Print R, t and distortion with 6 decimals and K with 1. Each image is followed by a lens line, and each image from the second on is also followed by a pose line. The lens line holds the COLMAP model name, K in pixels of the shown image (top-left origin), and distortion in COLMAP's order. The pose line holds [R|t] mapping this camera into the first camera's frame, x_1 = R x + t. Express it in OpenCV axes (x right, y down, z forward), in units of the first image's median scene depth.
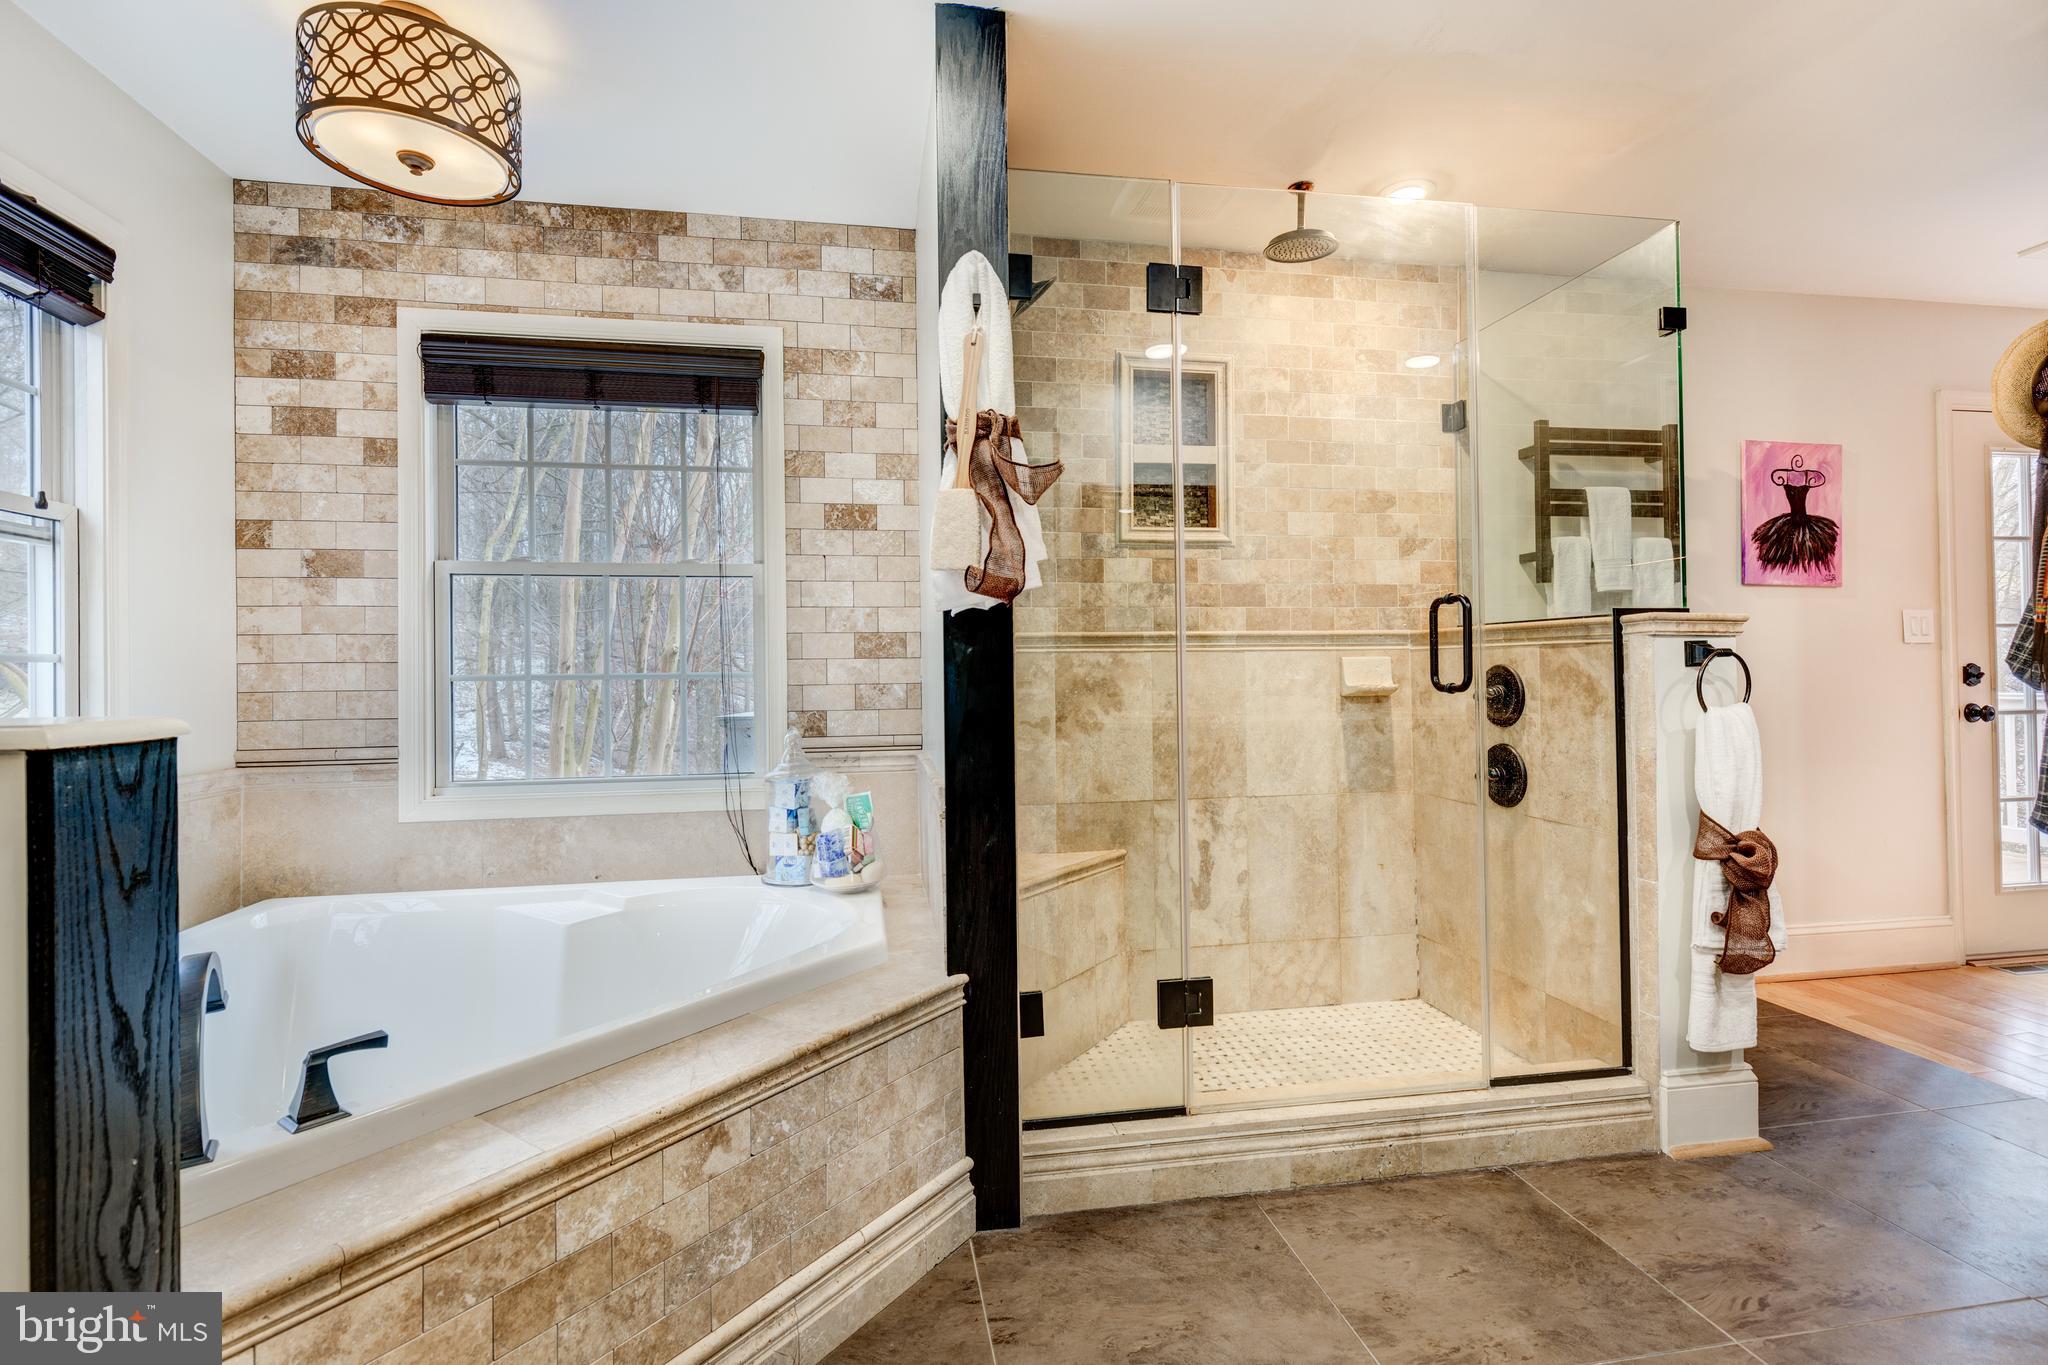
lens RADIAL K [[932.3, 0, 1024.0], [0, 932.3, 682.5], [0, 0, 1]] dist [0.004265, -0.001169]
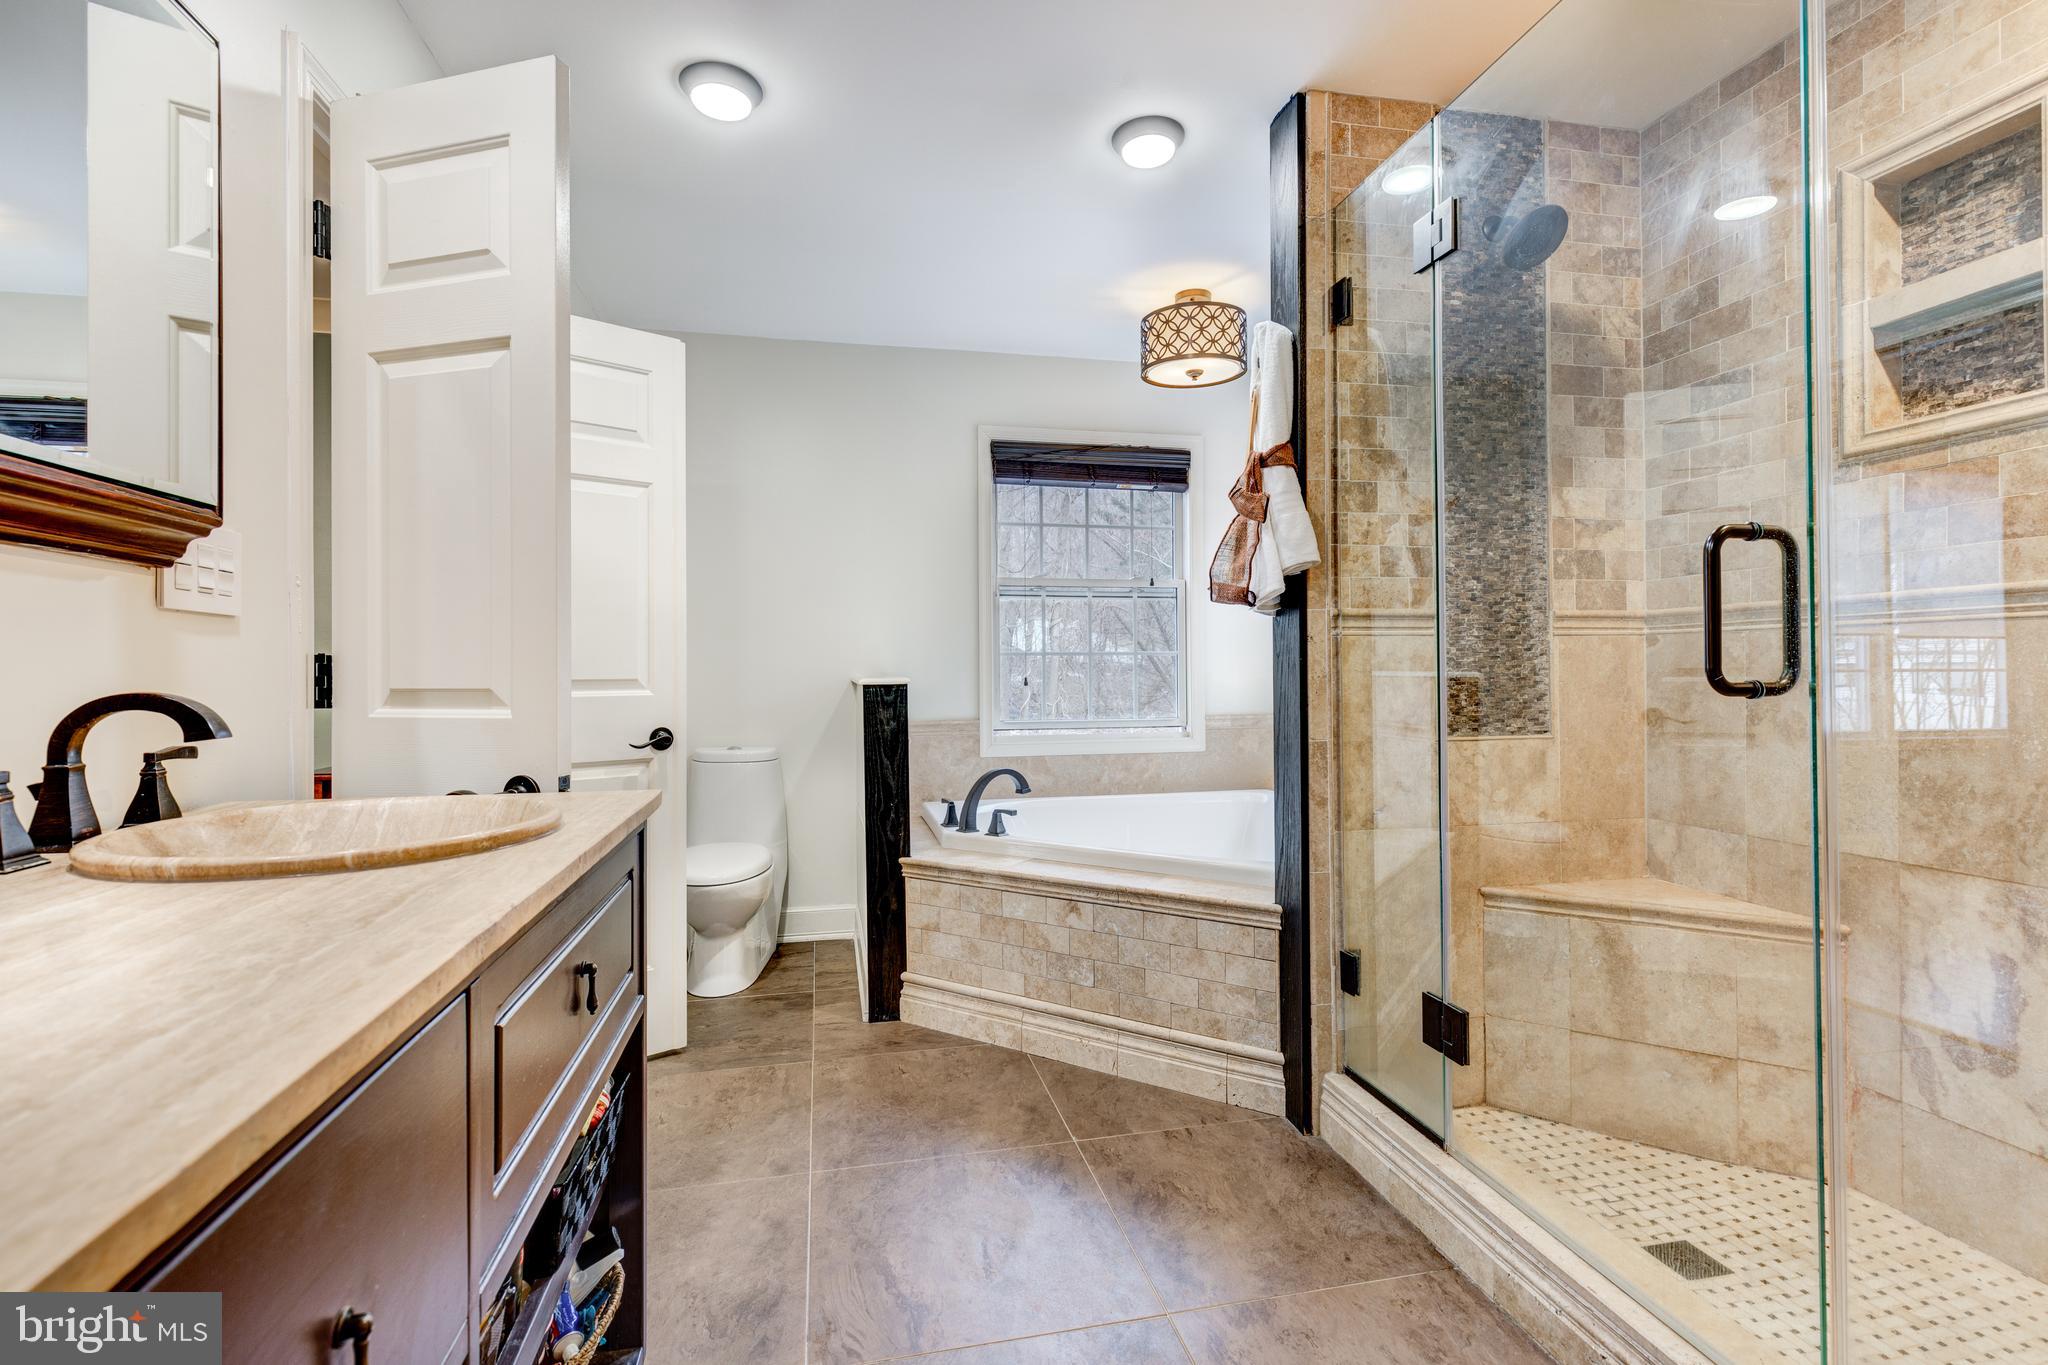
lens RADIAL K [[932.3, 0, 1024.0], [0, 932.3, 682.5], [0, 0, 1]] dist [0.004265, -0.001169]
pose [[0.047454, 0.026445, -0.998523, 1.048346], [-0.003069, 0.999649, 0.026329, -0.012371], [0.998869, 0.001815, 0.047518, 0.549505]]
